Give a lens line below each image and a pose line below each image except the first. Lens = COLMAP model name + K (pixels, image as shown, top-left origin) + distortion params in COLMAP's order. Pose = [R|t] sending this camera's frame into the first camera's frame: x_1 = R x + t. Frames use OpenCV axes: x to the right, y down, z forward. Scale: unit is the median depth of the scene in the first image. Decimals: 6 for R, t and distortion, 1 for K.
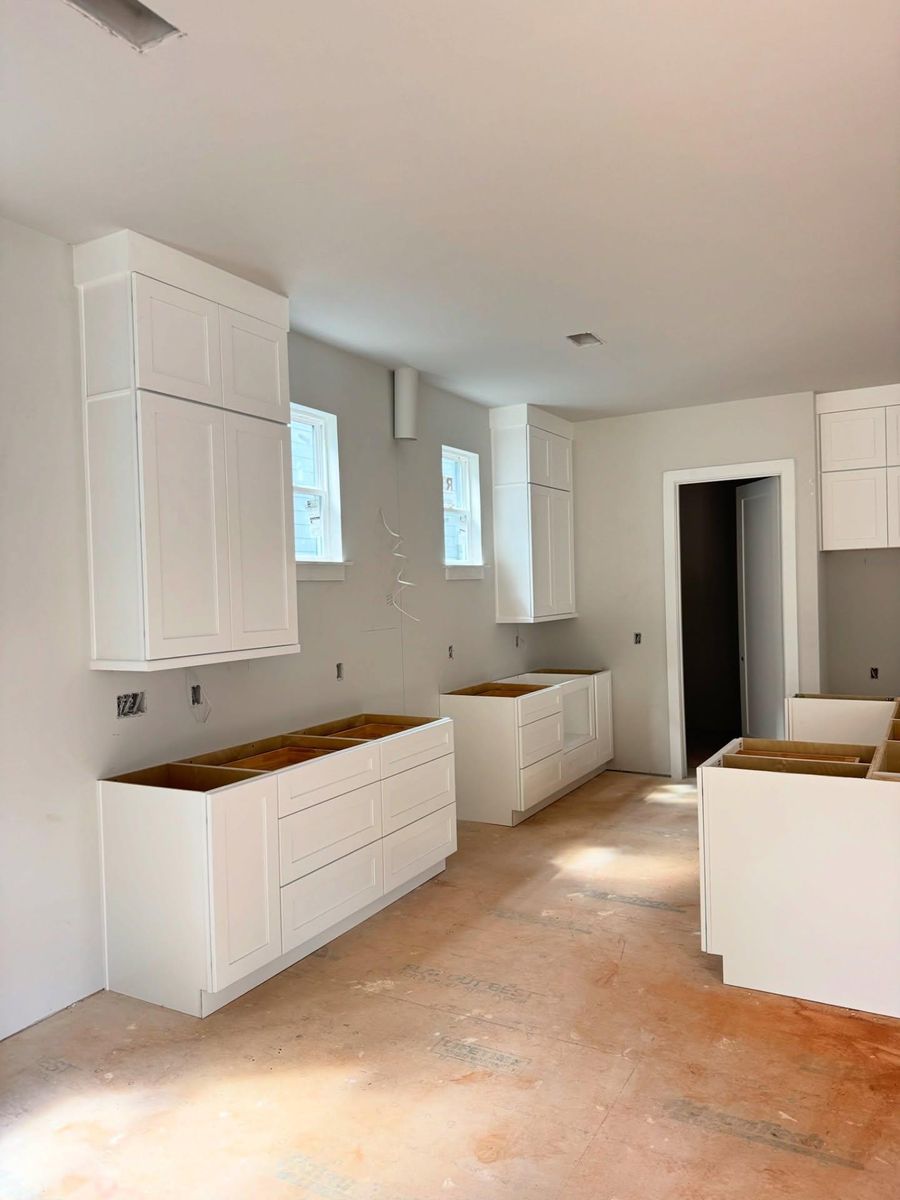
lens RADIAL K [[863.6, 0, 442.8], [0, 863.6, 600.6], [0, 0, 1]] dist [0.028202, -0.033458]
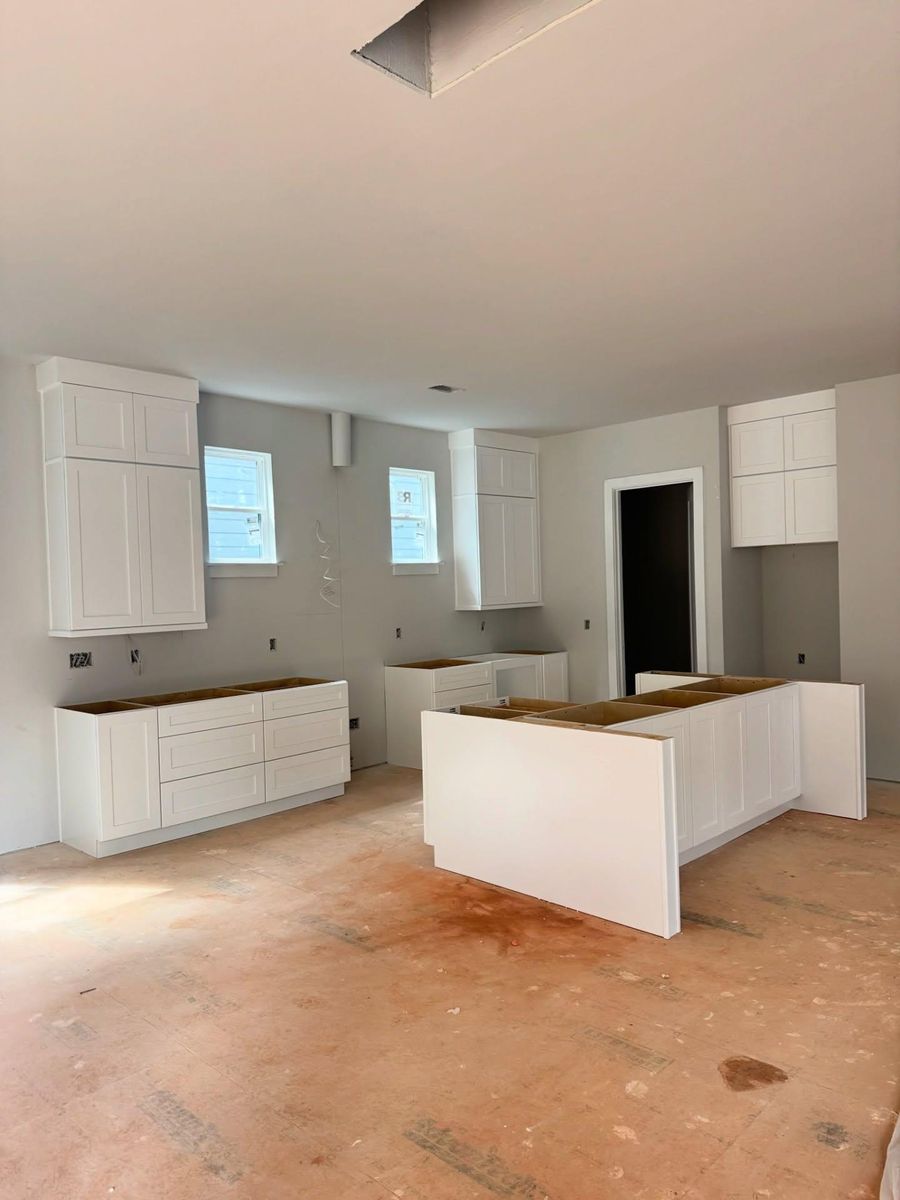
lens RADIAL K [[863.6, 0, 446.6], [0, 863.6, 601.7], [0, 0, 1]] dist [0.028202, -0.033458]
pose [[0.968443, 0.005100, -0.249182, 0.554312], [-0.001395, 0.999886, 0.015043, -0.005955], [0.249230, -0.014220, 0.968340, -0.273296]]
